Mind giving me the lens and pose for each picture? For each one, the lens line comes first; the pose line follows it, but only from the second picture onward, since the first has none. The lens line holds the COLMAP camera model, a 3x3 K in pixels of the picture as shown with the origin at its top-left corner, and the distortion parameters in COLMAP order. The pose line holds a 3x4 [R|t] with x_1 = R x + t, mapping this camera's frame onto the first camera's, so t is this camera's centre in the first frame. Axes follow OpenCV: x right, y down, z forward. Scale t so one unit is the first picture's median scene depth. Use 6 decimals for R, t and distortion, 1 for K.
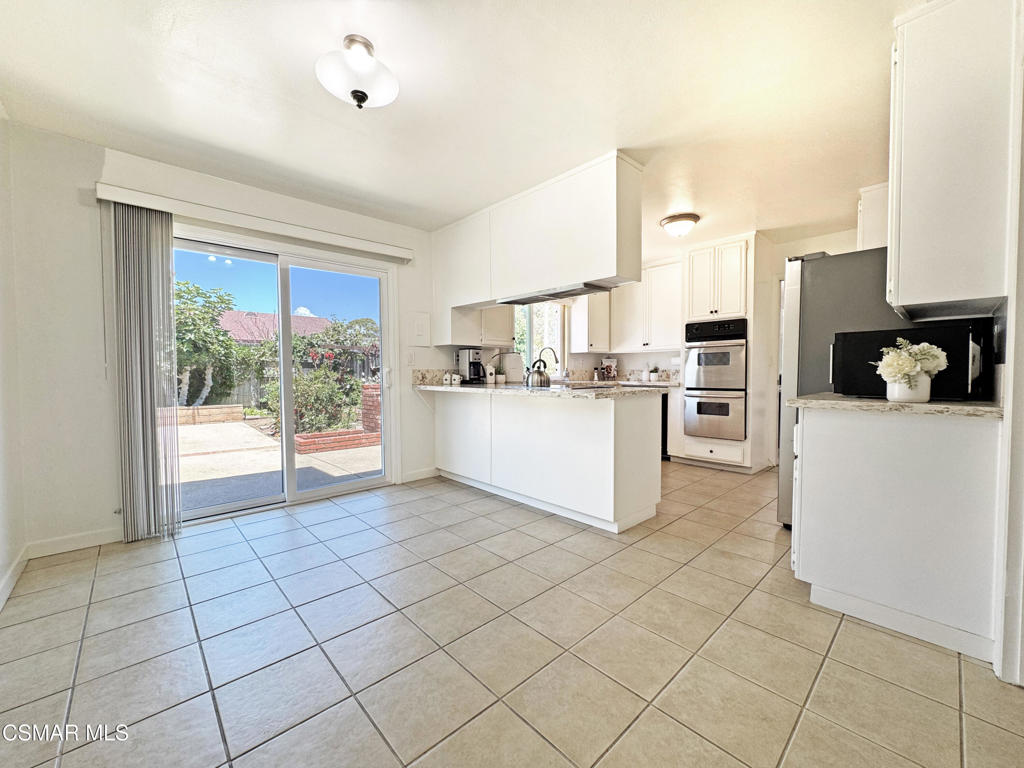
lens RADIAL K [[411.1, 0, 513.5], [0, 411.1, 385.2], [0, 0, 1]] dist [-0.002043, -0.000092]
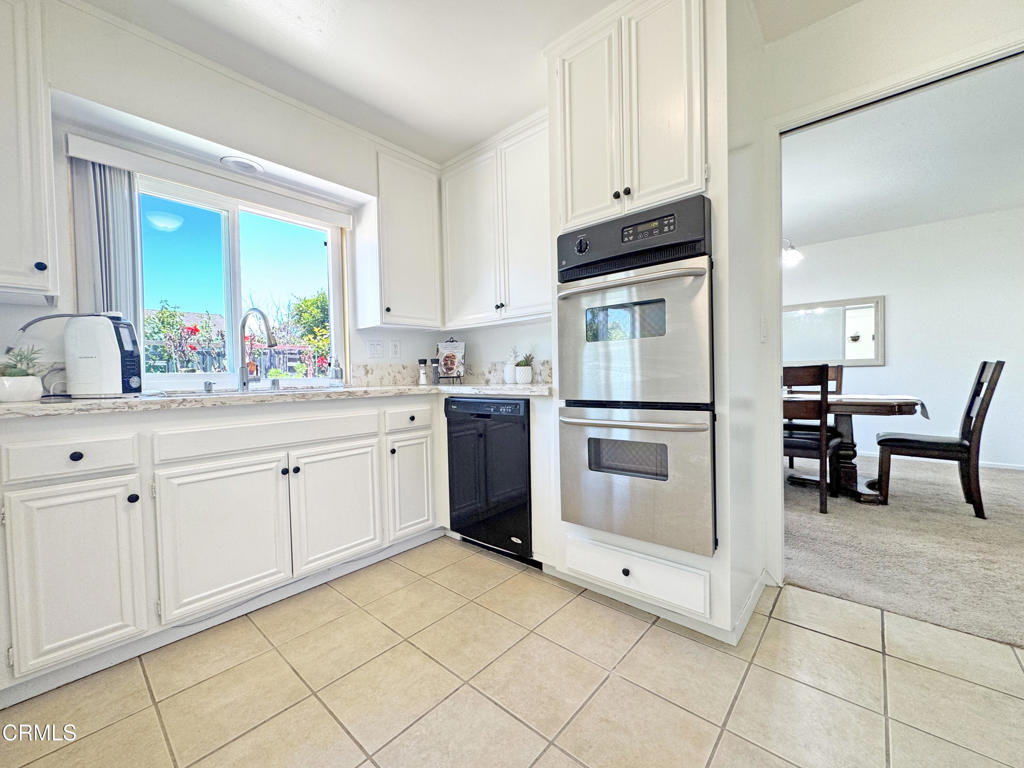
lens RADIAL K [[411.1, 0, 513.7], [0, 411.1, 383.3], [0, 0, 1]] dist [-0.002043, -0.000092]
pose [[0.995208, -0.022021, 0.095271, 0.336282], [0.023040, 0.999688, -0.009610, -0.007293], [-0.095030, 0.011759, 0.995405, 0.615994]]
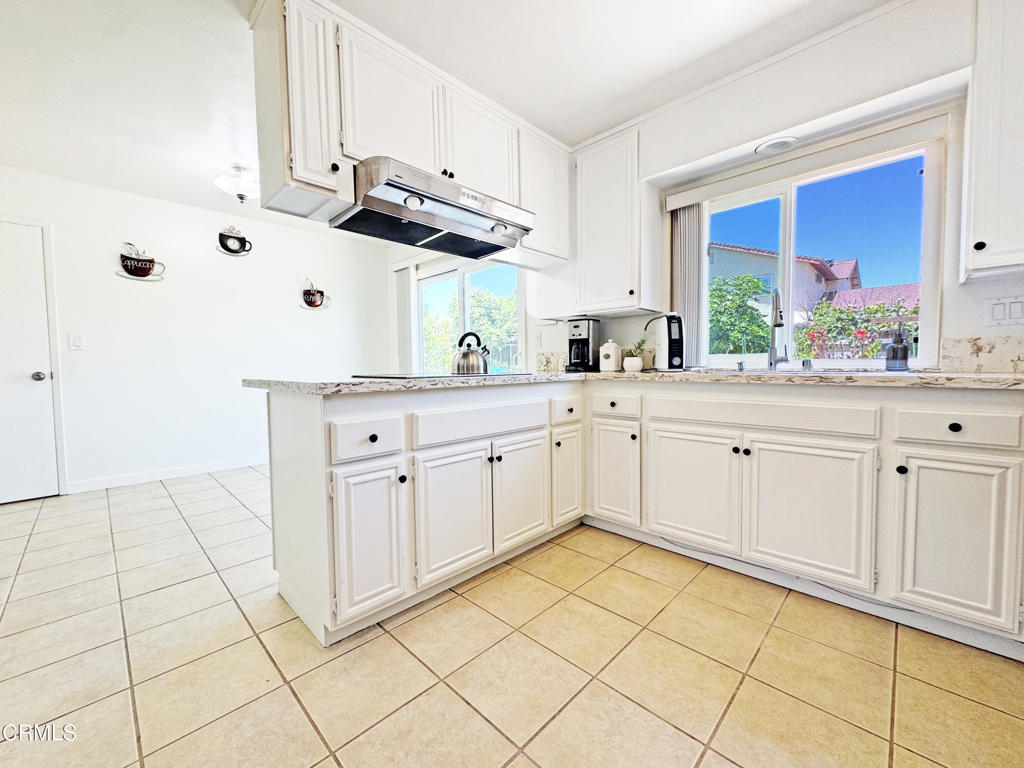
lens RADIAL K [[411.1, 0, 514.3], [0, 411.1, 384.1], [0, 0, 1]] dist [-0.002043, -0.000092]
pose [[0.041558, 0.048595, -0.997954, 0.535807], [-0.021805, 0.998623, 0.047719, -0.011041], [0.998898, 0.019777, 0.042560, 0.784335]]
